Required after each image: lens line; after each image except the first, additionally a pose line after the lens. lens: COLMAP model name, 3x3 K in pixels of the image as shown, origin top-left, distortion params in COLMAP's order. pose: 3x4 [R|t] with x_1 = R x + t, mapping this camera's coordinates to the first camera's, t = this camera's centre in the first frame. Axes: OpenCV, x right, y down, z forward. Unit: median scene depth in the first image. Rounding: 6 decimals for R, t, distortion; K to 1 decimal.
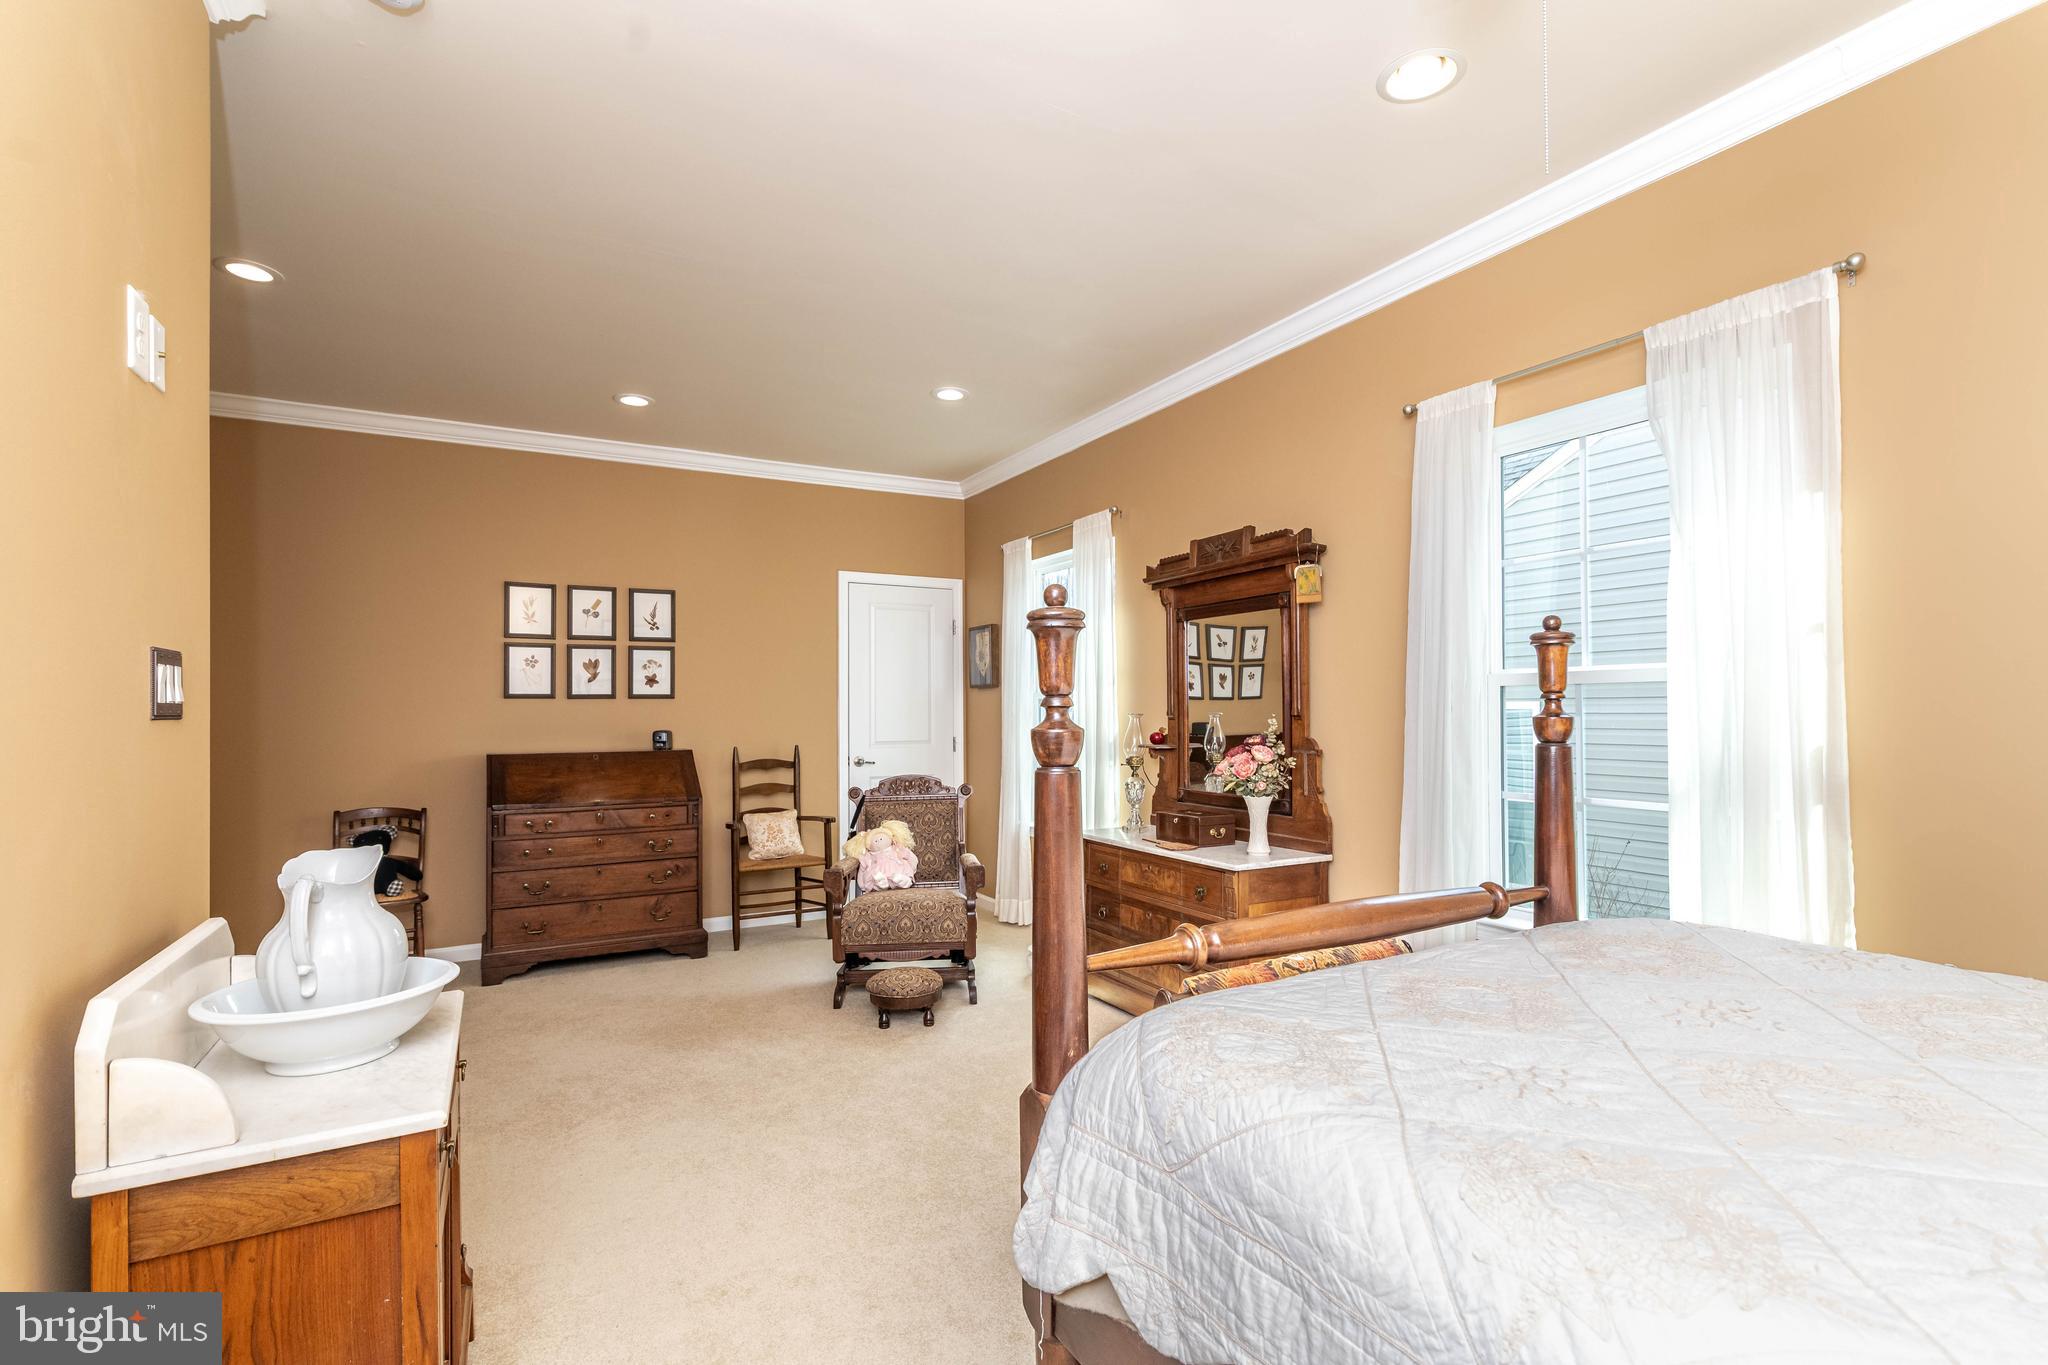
lens RADIAL K [[932.3, 0, 1023.3], [0, 932.3, 702.3], [0, 0, 1]] dist [-0.001291, -0.000527]
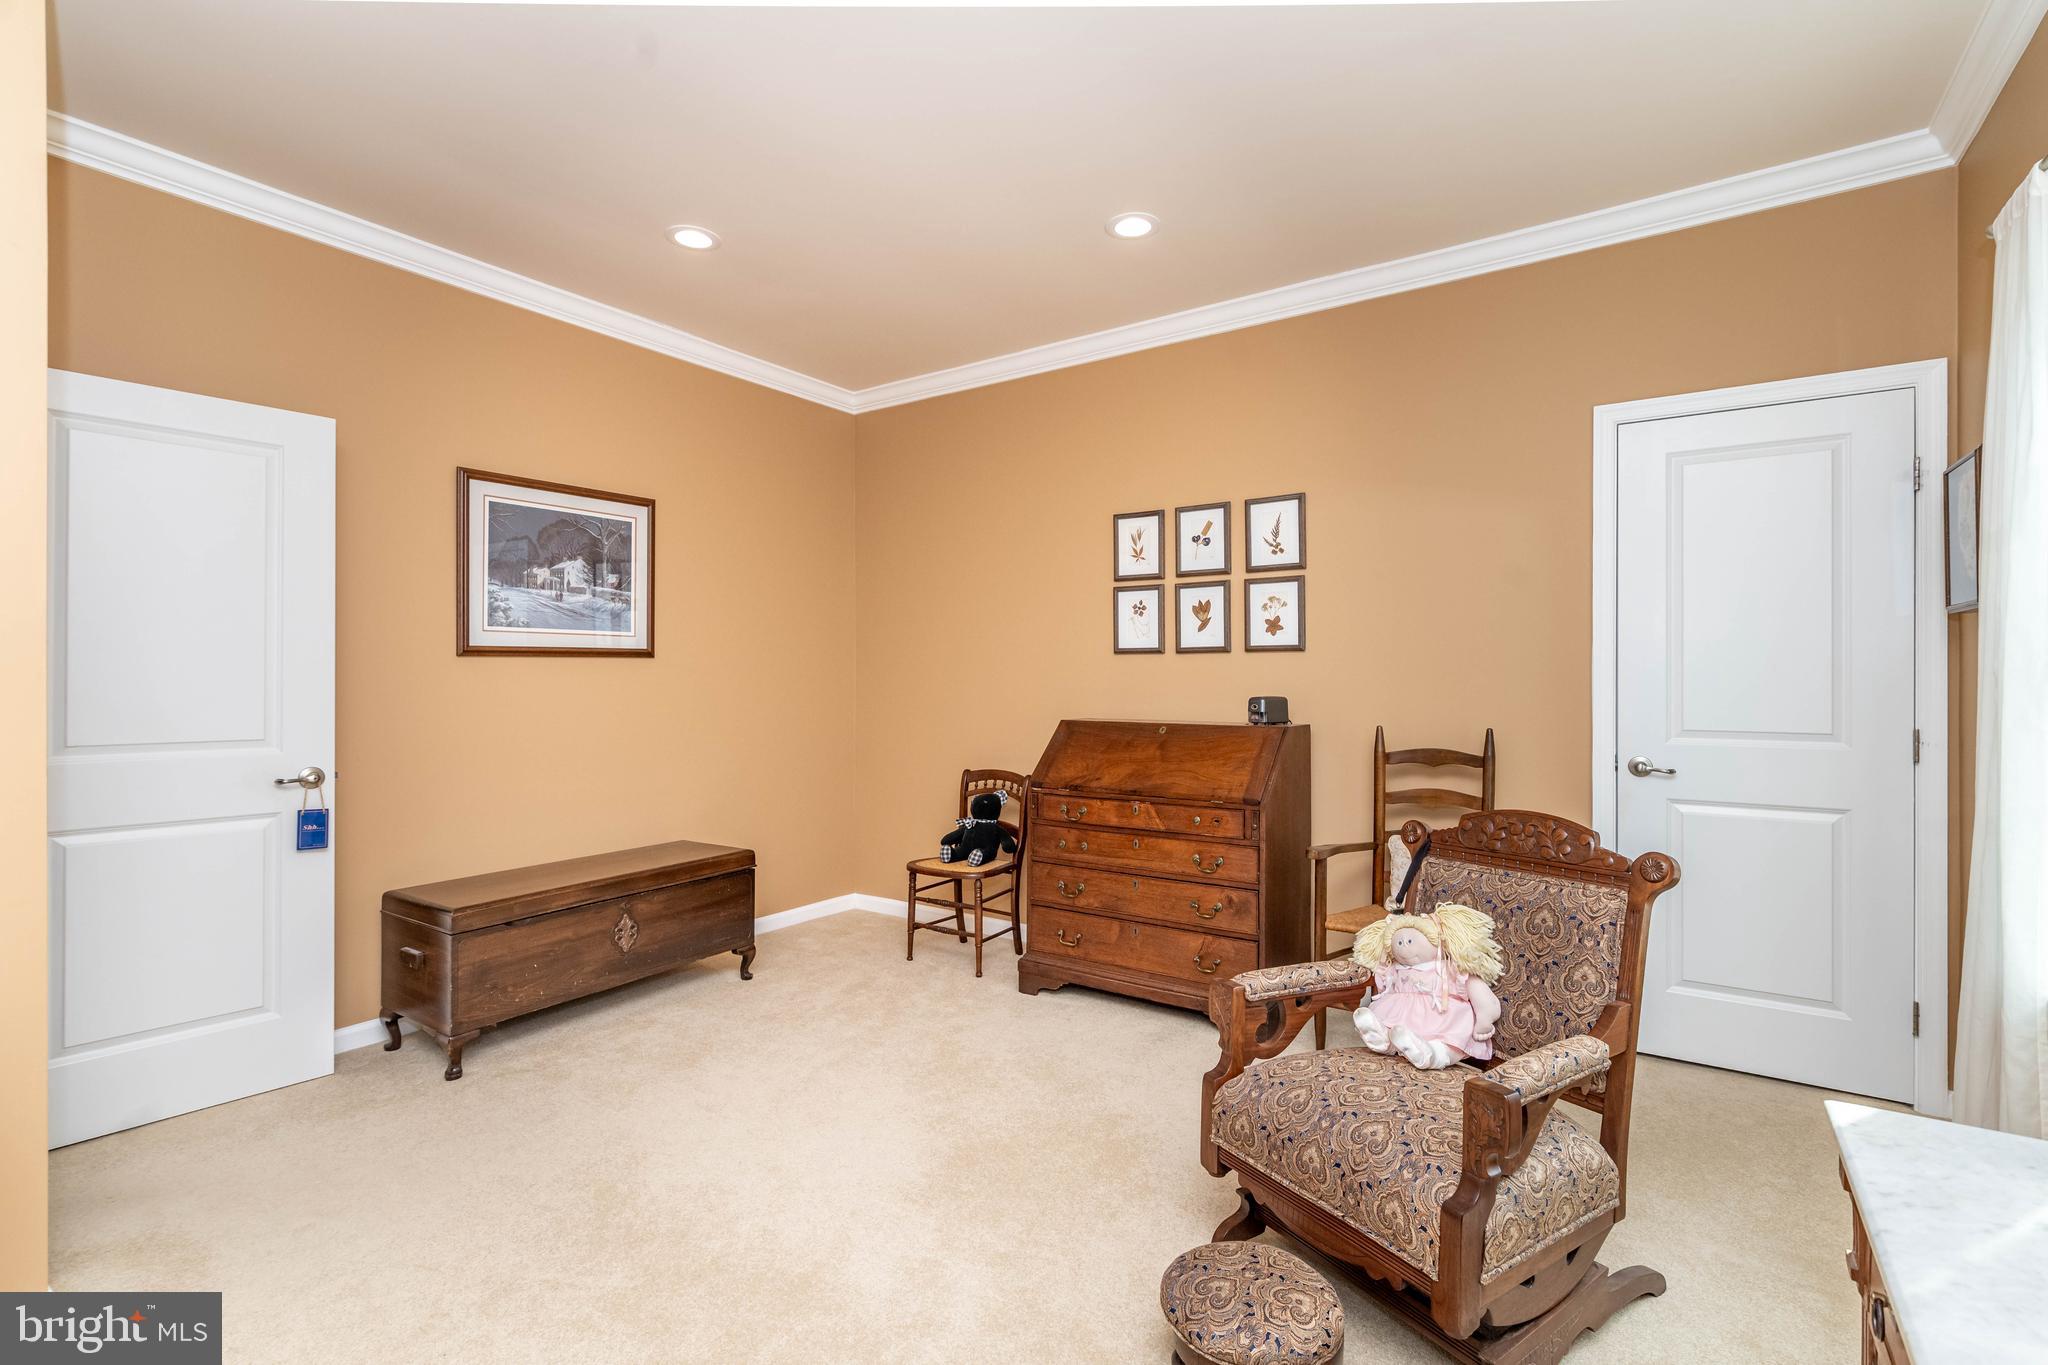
lens RADIAL K [[932.3, 0, 1013.9], [0, 932.3, 670.1], [0, 0, 1]] dist [-0.001291, -0.000527]
pose [[0.437060, 0.001235, -0.899431, 0.155260], [0.007064, 0.999963, 0.004806, 0.005614], [0.899405, -0.008454, 0.437036, 0.527203]]
